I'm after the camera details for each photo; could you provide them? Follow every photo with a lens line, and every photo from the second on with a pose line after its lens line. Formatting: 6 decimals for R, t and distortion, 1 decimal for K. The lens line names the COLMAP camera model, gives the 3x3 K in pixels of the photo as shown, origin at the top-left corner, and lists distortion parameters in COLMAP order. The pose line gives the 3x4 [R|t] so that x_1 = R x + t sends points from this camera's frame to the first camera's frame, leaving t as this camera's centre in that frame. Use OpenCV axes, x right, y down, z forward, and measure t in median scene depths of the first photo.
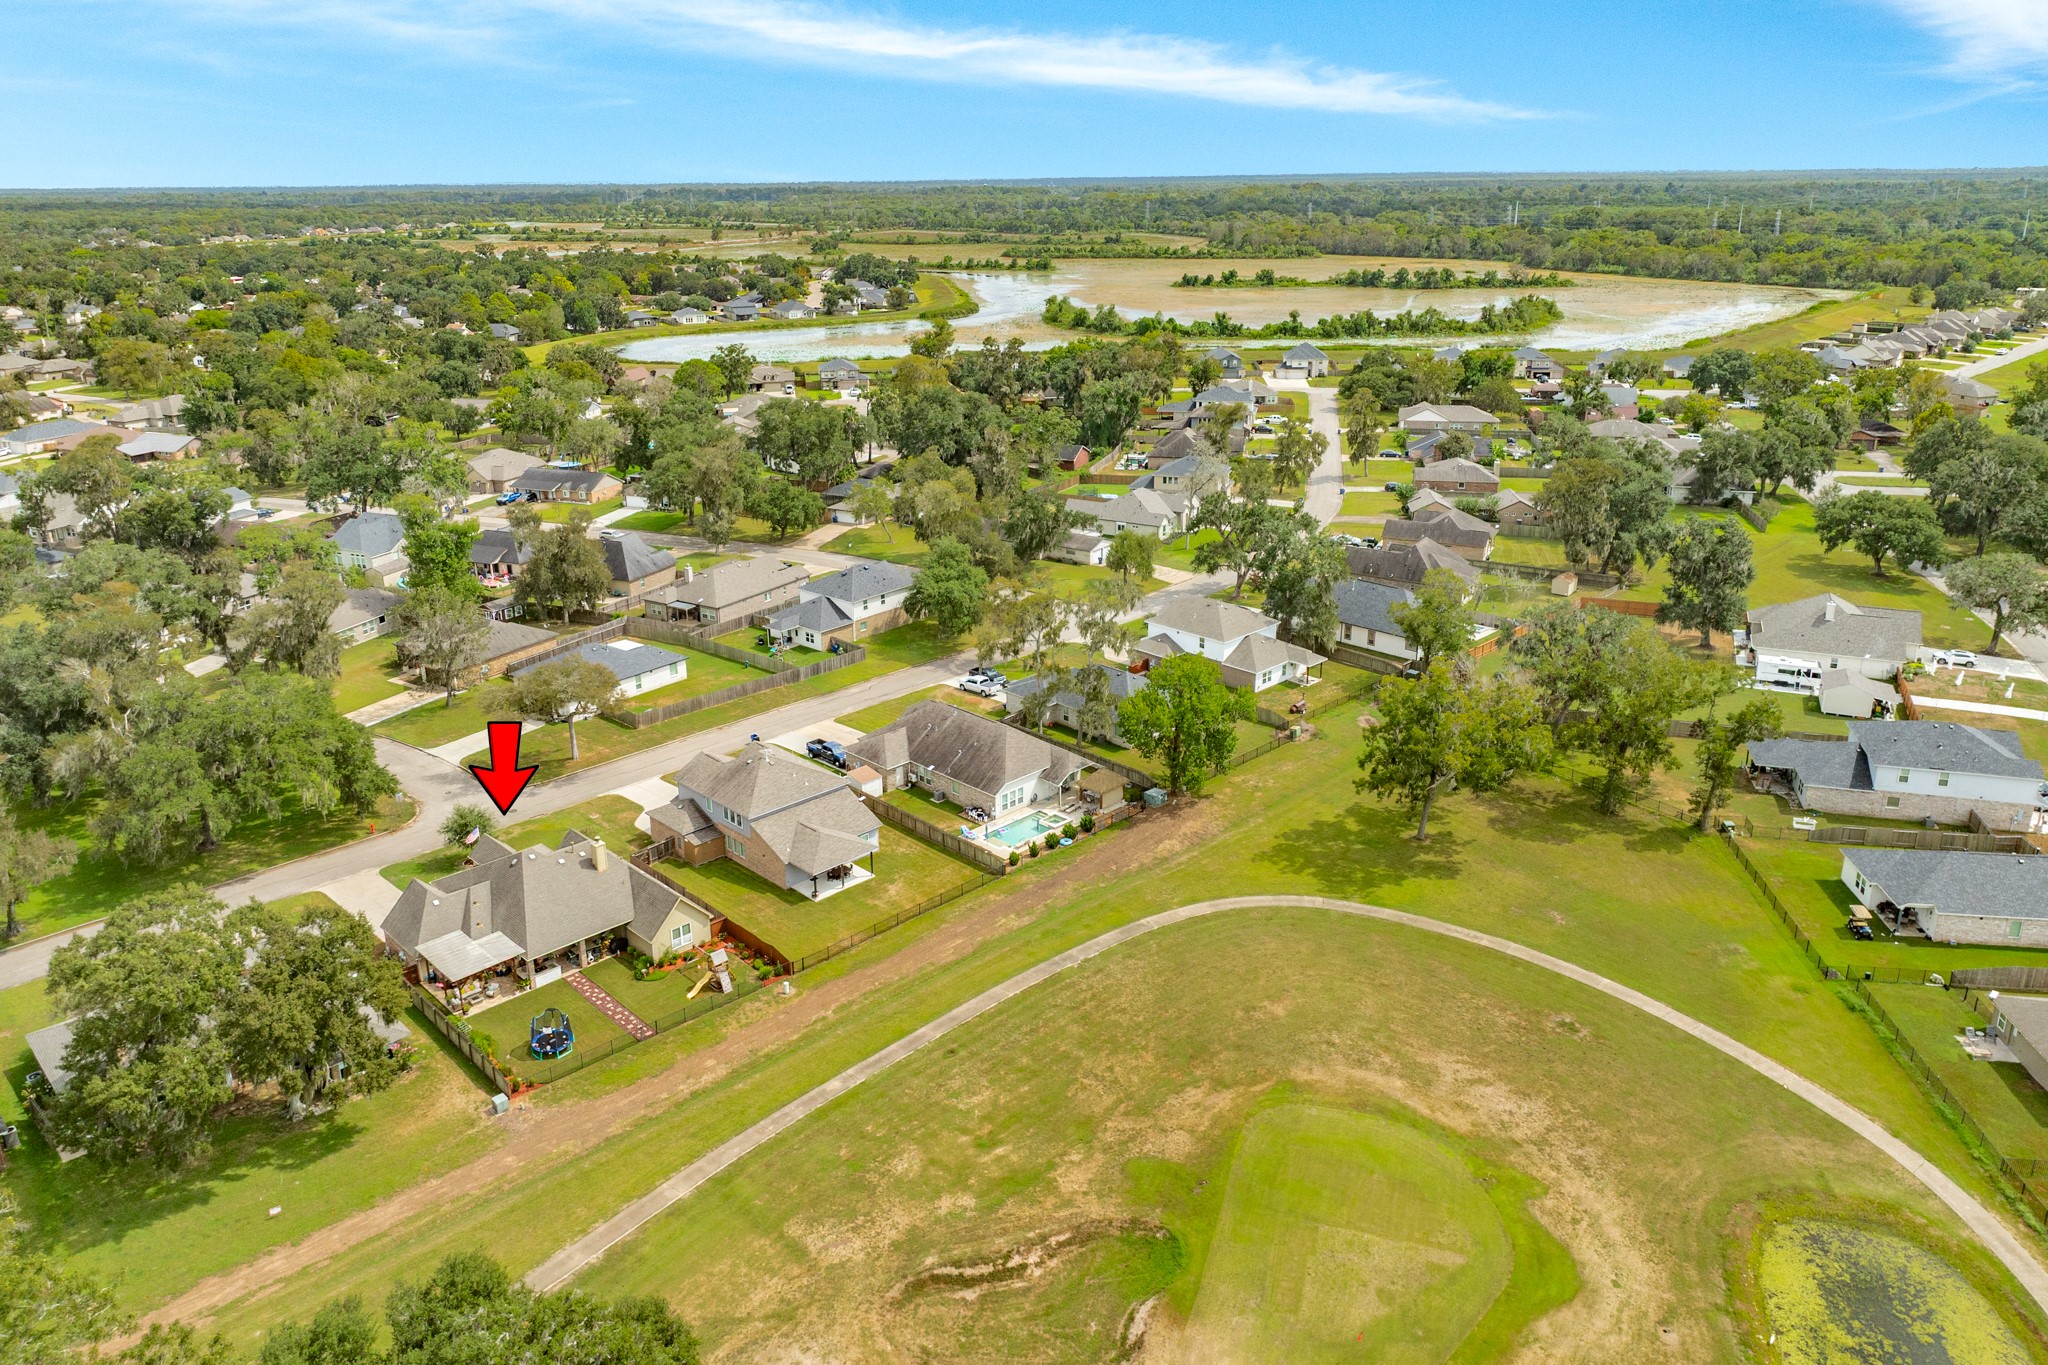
lens RADIAL K [[1457.6, 0, 1026.4], [0, 1457.6, 623.7], [0, 0, 1]] dist [-0.001700, -0.001545]
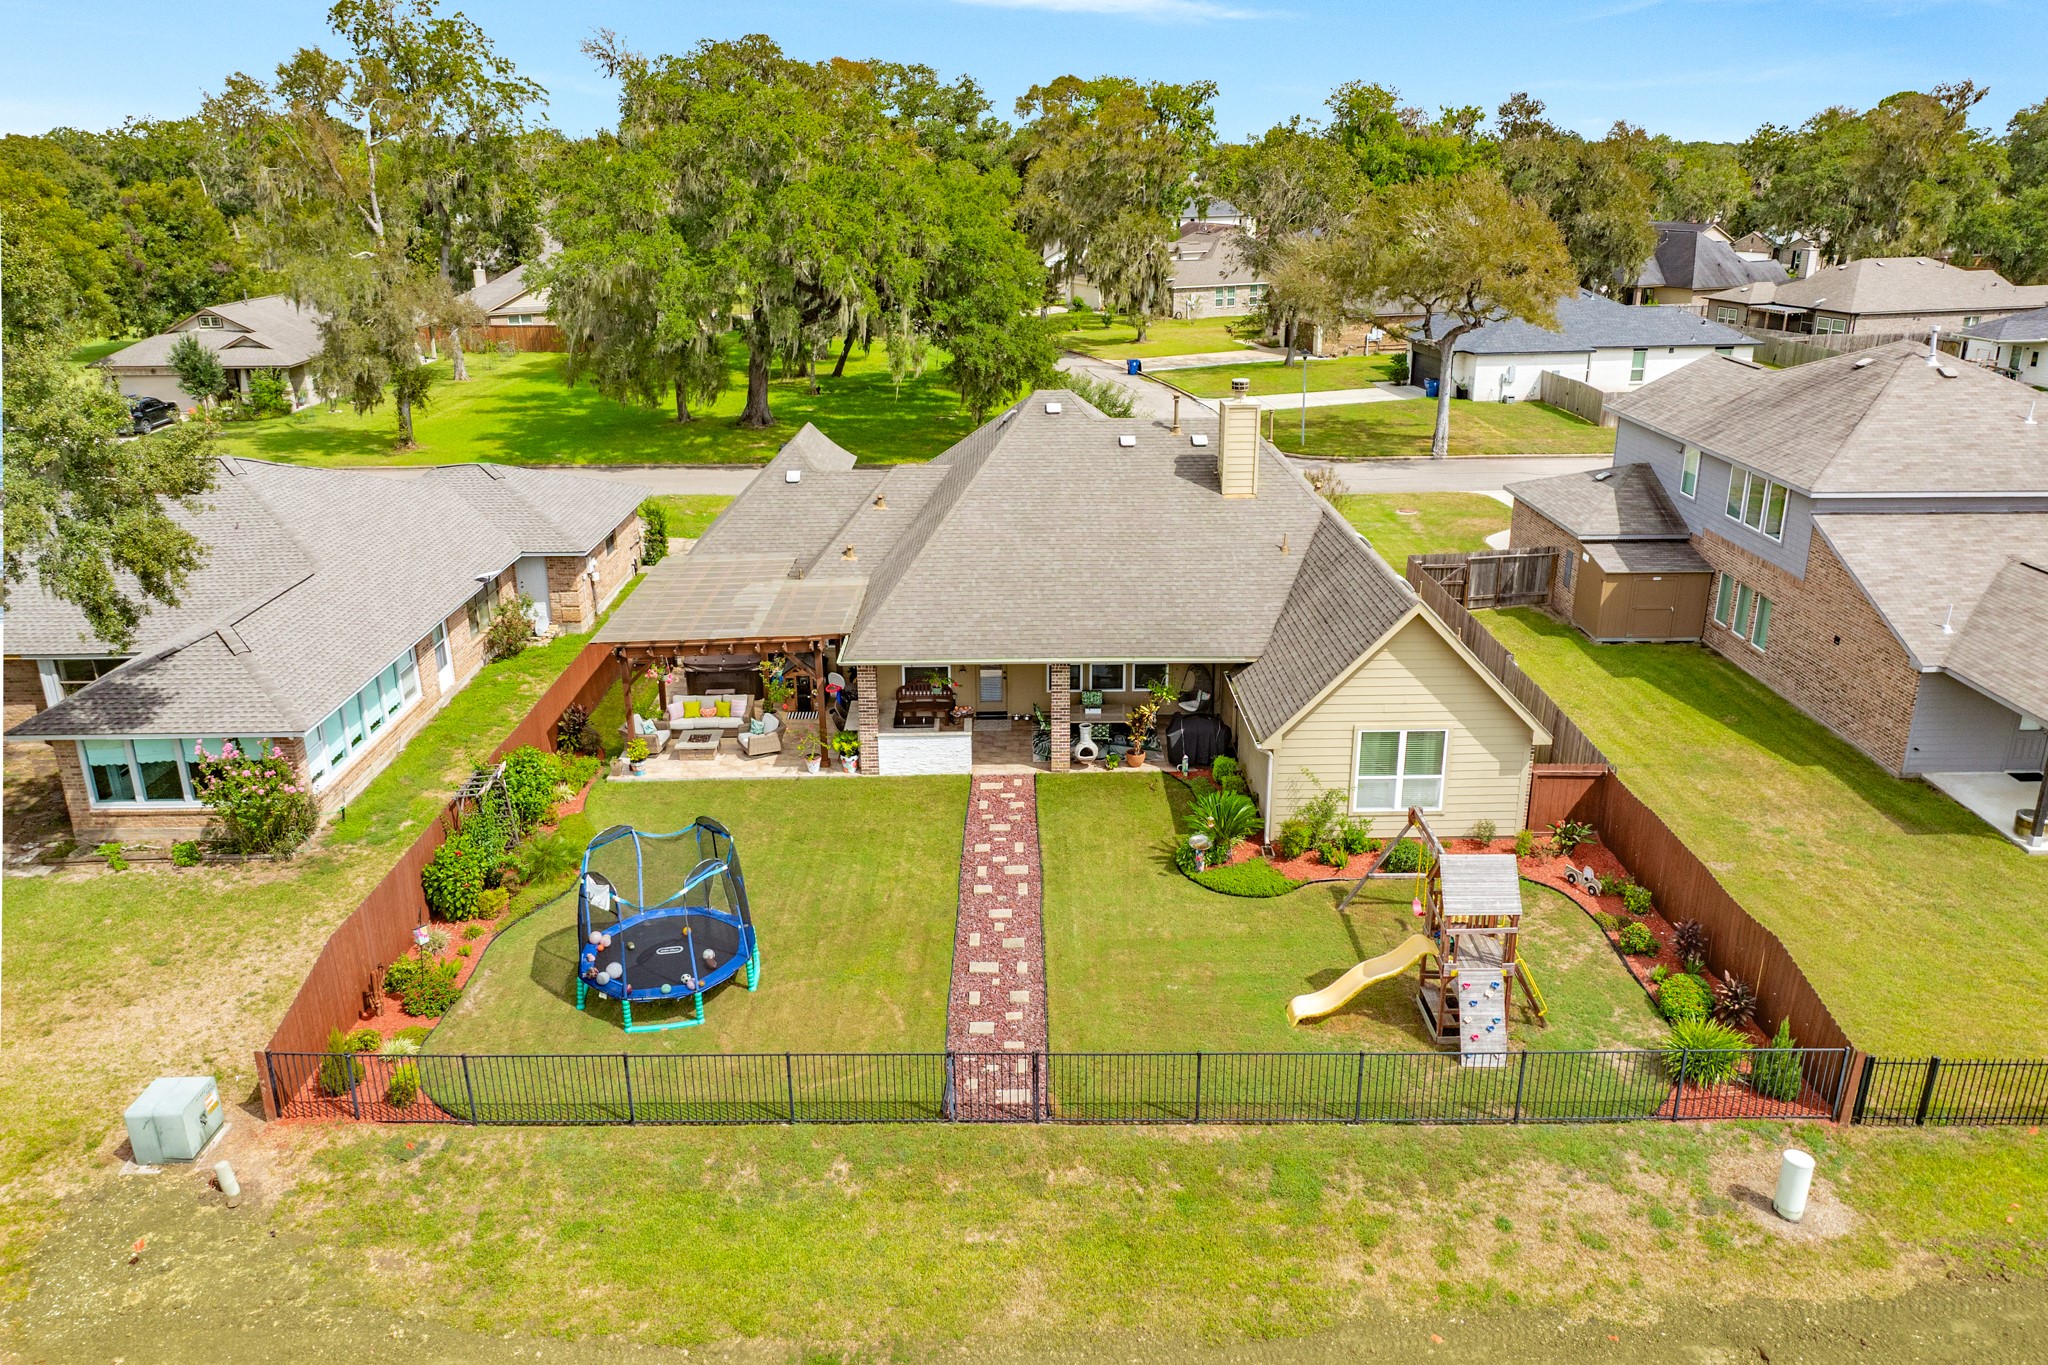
lens RADIAL K [[1457.6, 0, 1026.4], [0, 1457.6, 623.7], [0, 0, 1]] dist [-0.001700, -0.001545]
pose [[0.731736, 0.226367, -0.642900, -0.129641], [-0.214891, 0.971752, 0.097573, 0.179926], [0.646827, 0.066756, 0.759710, 0.770990]]
